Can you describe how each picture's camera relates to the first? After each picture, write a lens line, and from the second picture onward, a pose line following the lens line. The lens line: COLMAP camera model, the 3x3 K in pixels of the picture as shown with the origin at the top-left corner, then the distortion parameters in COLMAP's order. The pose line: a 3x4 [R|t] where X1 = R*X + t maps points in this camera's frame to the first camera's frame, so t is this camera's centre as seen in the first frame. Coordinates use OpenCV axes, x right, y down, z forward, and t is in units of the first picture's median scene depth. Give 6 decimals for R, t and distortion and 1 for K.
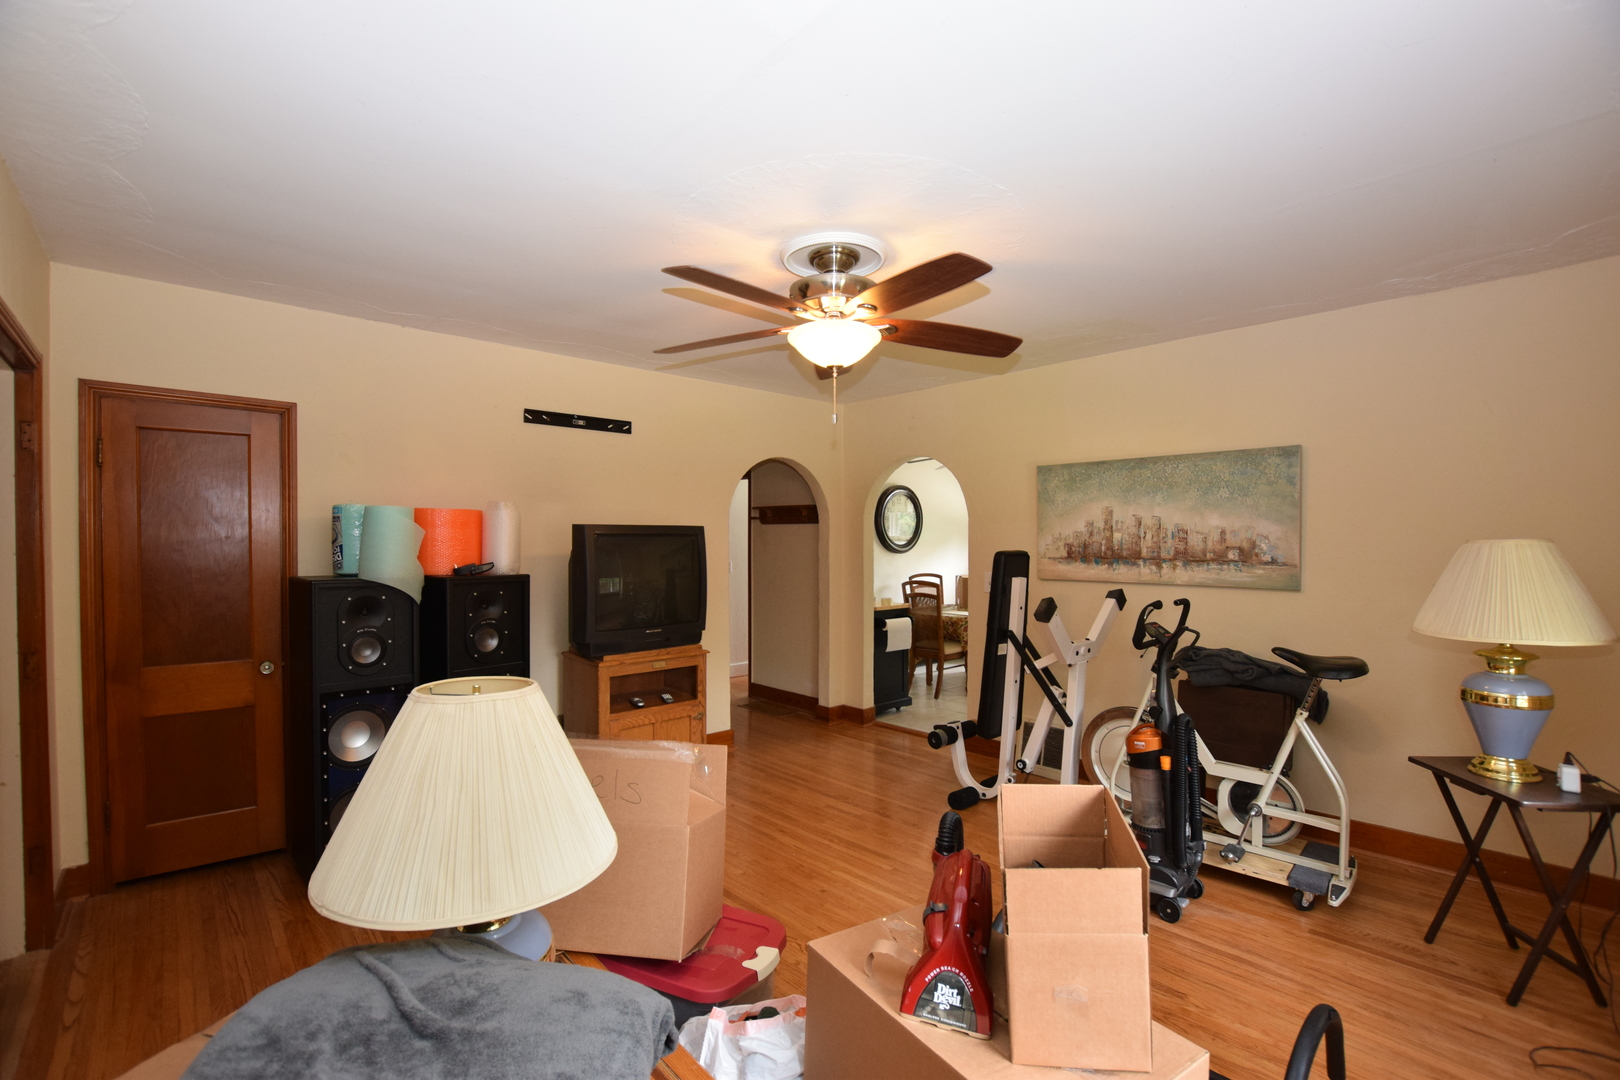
lens RADIAL K [[716.6, 0, 809.5], [0, 716.6, 551.3], [0, 0, 1]] dist [-0.032803, 0.004929]
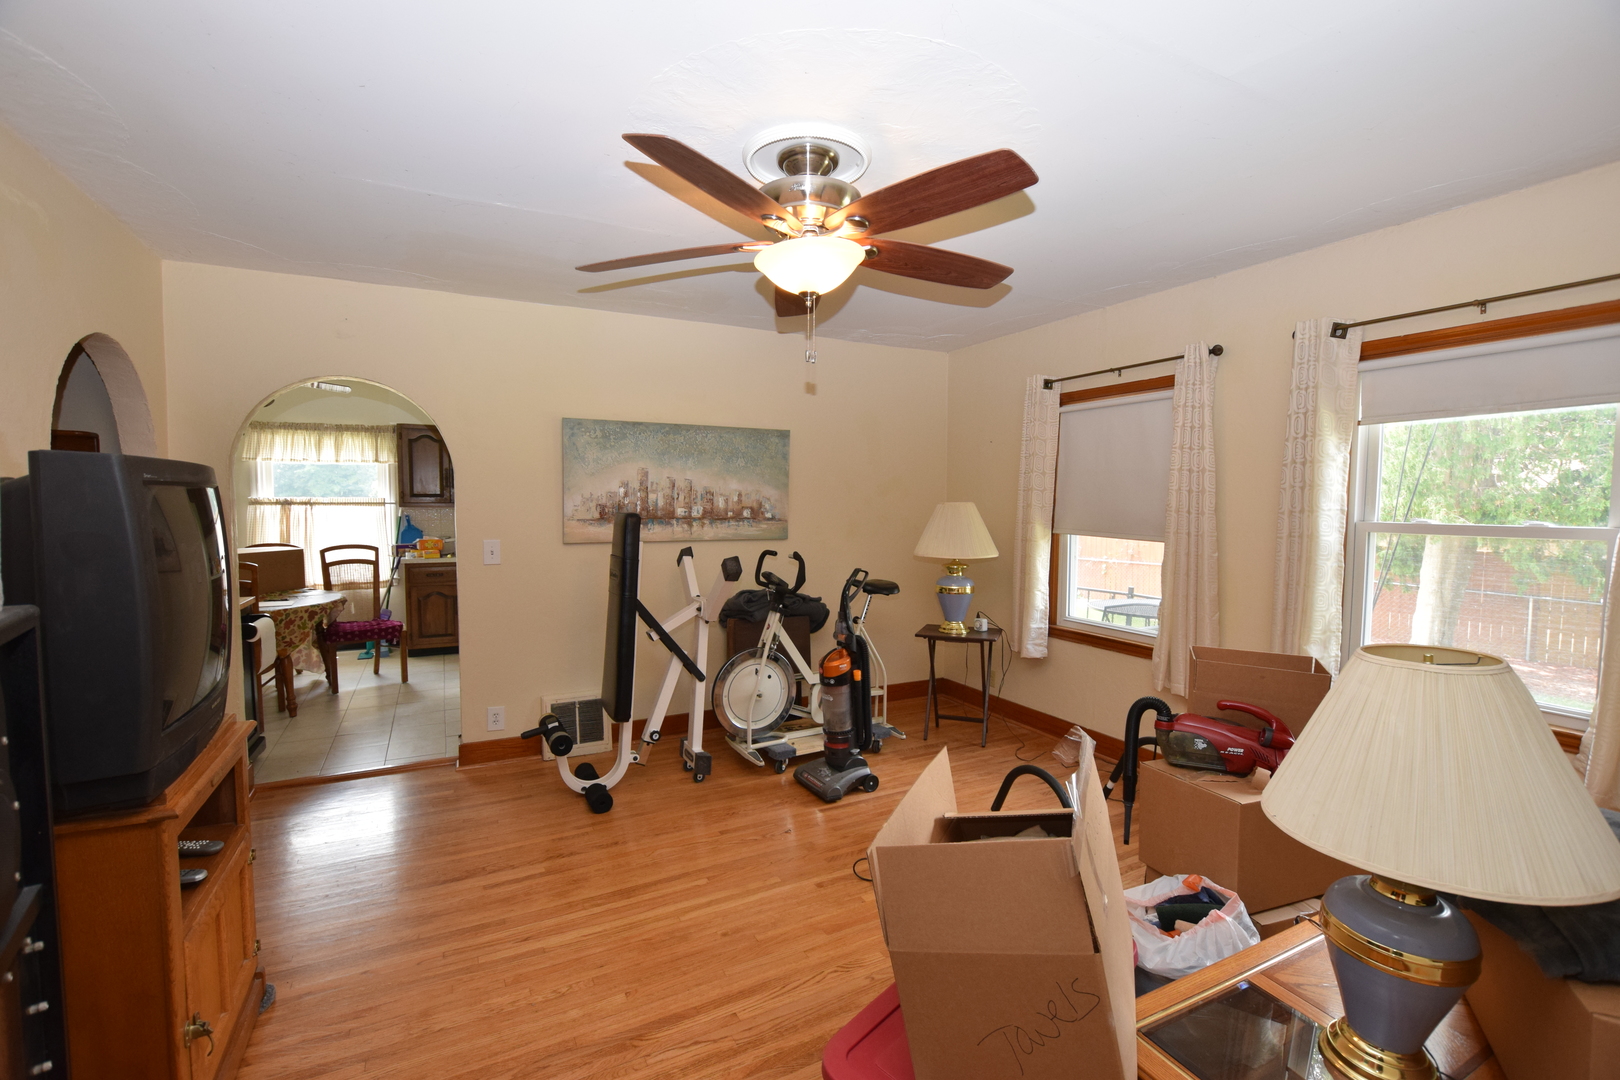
lens RADIAL K [[716.6, 0, 810.6], [0, 716.6, 545.9], [0, 0, 1]] dist [-0.032803, 0.004929]
pose [[0.257309, -0.055231, 0.964749, -0.558985], [0.009897, 0.998464, 0.054522, -0.004981], [-0.966278, -0.004481, 0.257461, 0.552676]]
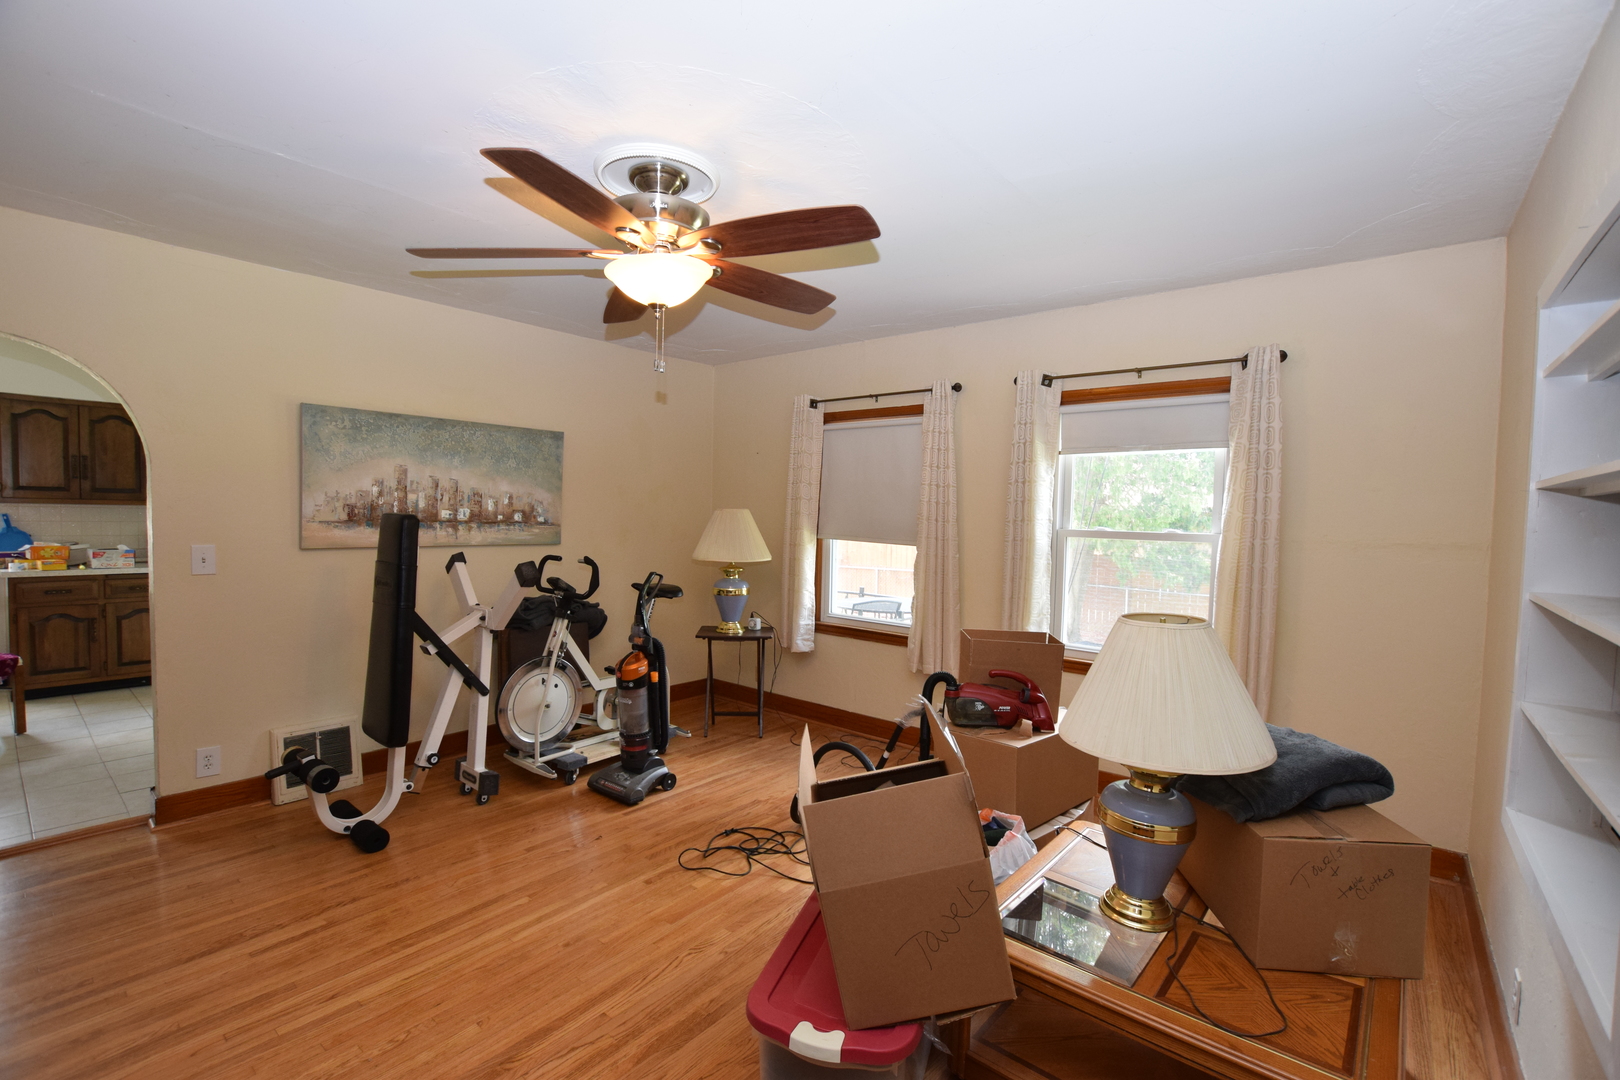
lens RADIAL K [[716.6, 0, 812.3], [0, 716.6, 545.0], [0, 0, 1]] dist [-0.032803, 0.004929]
pose [[-0.142038, -0.043945, 0.988885, -0.613845], [-0.005992, 0.999034, 0.043535, -0.002668], [-0.989843, 0.000258, -0.142164, 0.663469]]
